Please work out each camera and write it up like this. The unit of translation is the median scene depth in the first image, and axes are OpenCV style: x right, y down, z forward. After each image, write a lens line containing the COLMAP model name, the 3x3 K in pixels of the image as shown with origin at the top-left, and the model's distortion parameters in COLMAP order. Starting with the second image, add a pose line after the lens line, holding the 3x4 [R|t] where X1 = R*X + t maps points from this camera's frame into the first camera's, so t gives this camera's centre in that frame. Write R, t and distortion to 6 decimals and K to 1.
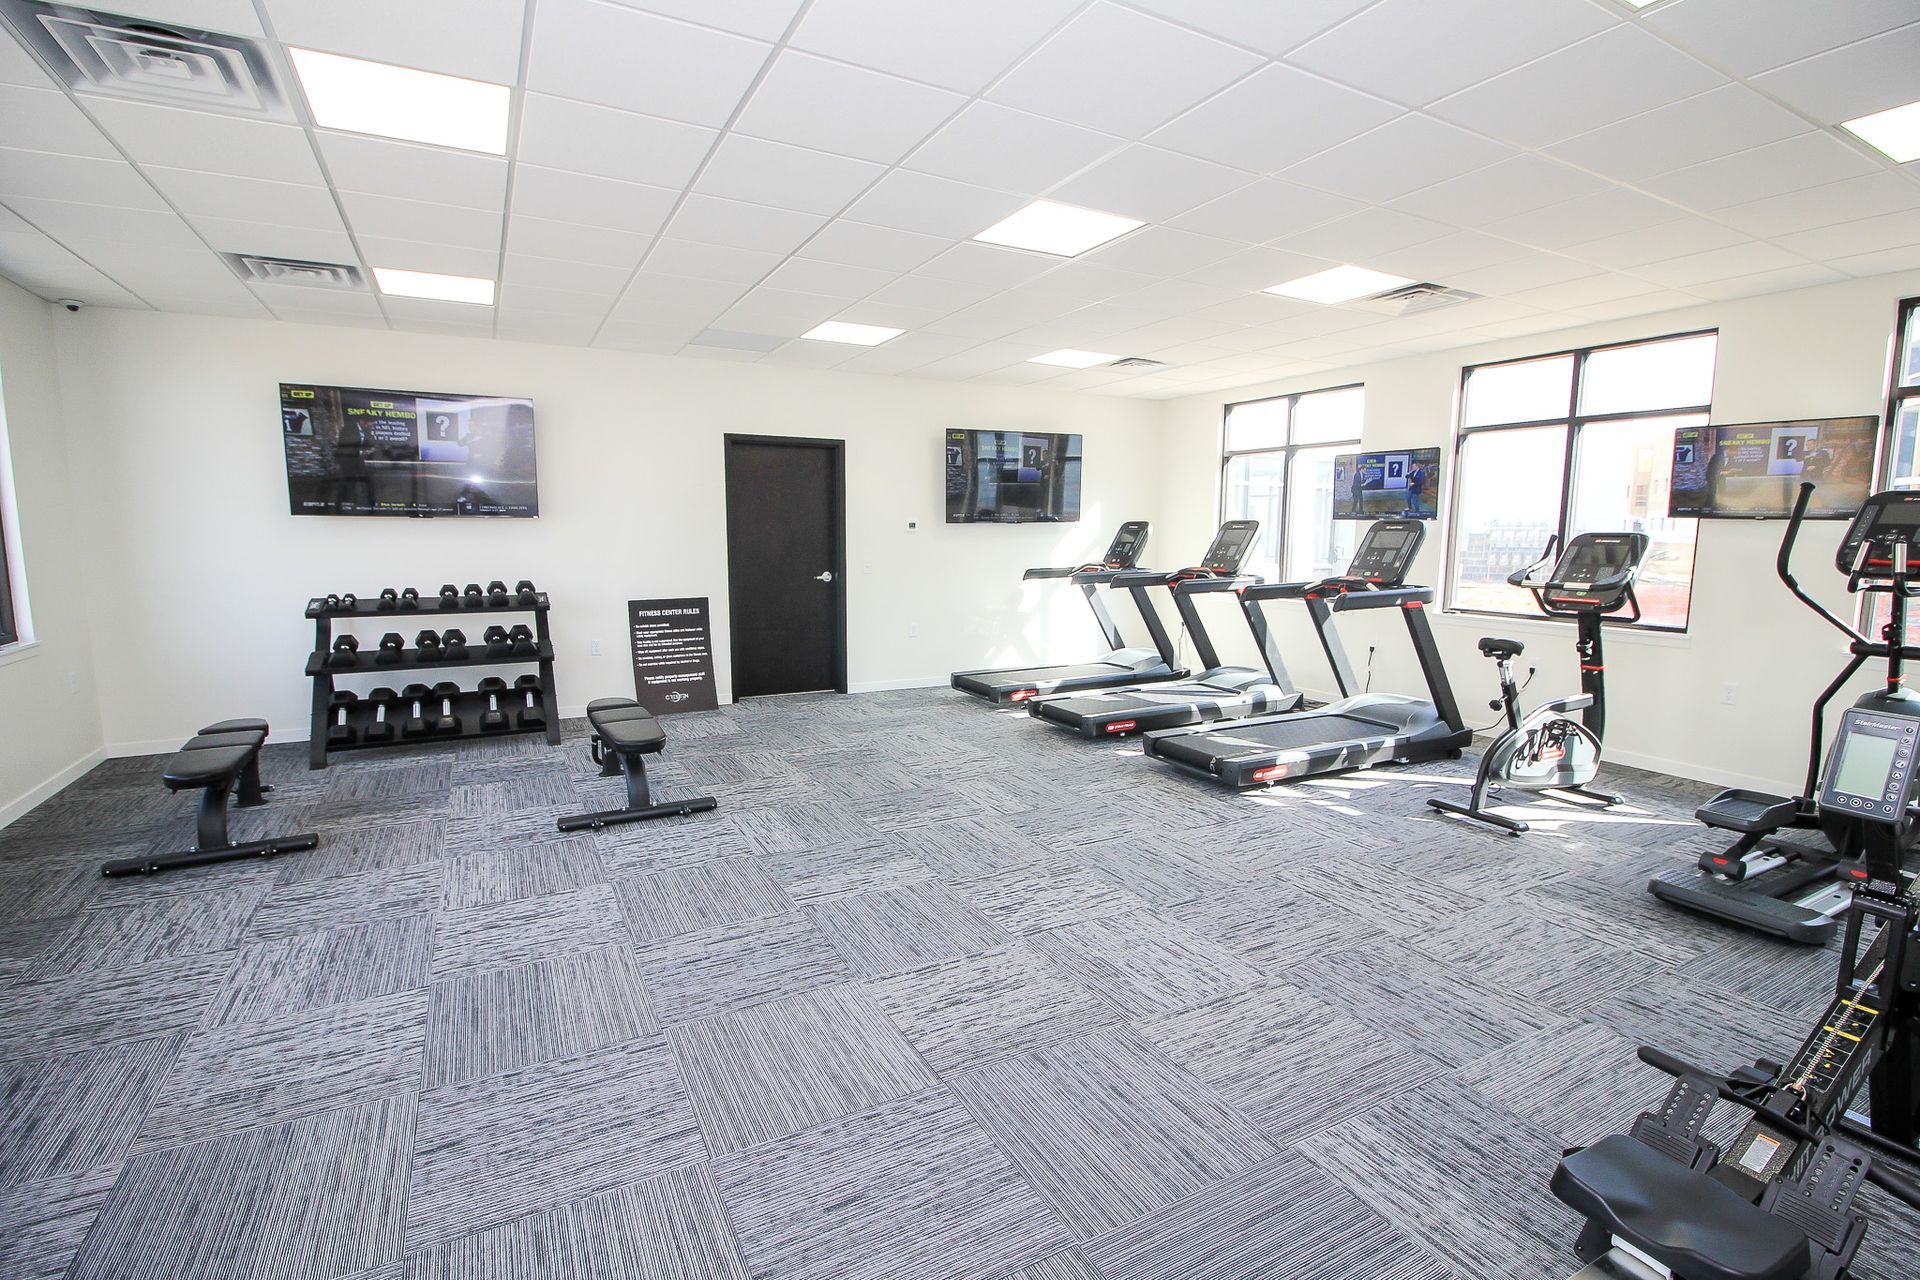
lens RADIAL K [[892.1, 0, 967.1], [0, 892.1, 642.7], [0, 0, 1]] dist [-0.001328, -0.012331]
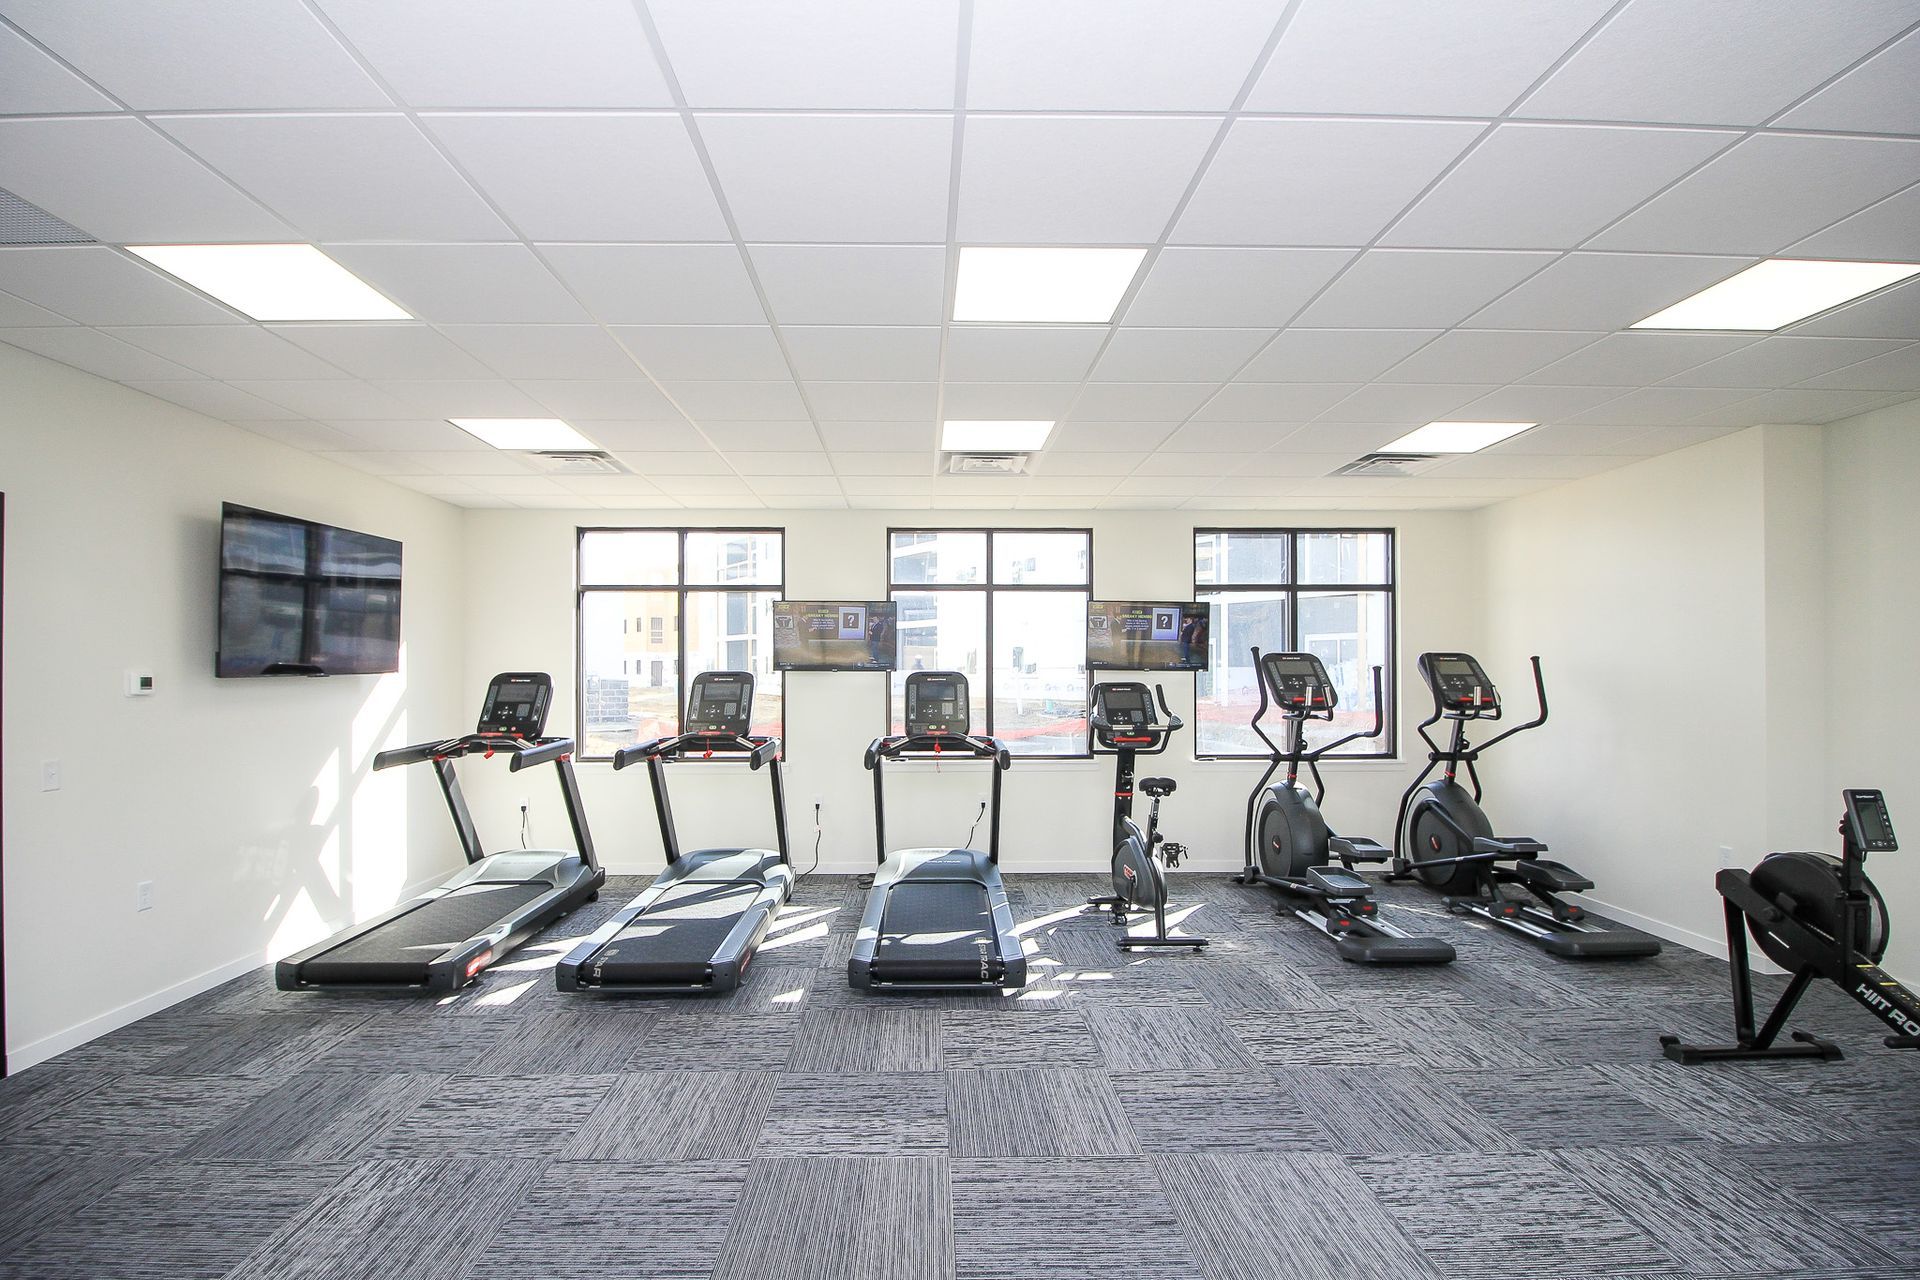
lens RADIAL K [[874.4, 0, 954.7], [0, 874.4, 723.4], [0, 0, 1]] dist [-0.024397, -0.011948]
pose [[0.469738, -0.045535, 0.881631, -0.450088], [0.117418, 0.993019, -0.011273, -0.085314], [-0.874962, 0.108815, 0.471805, 0.667364]]
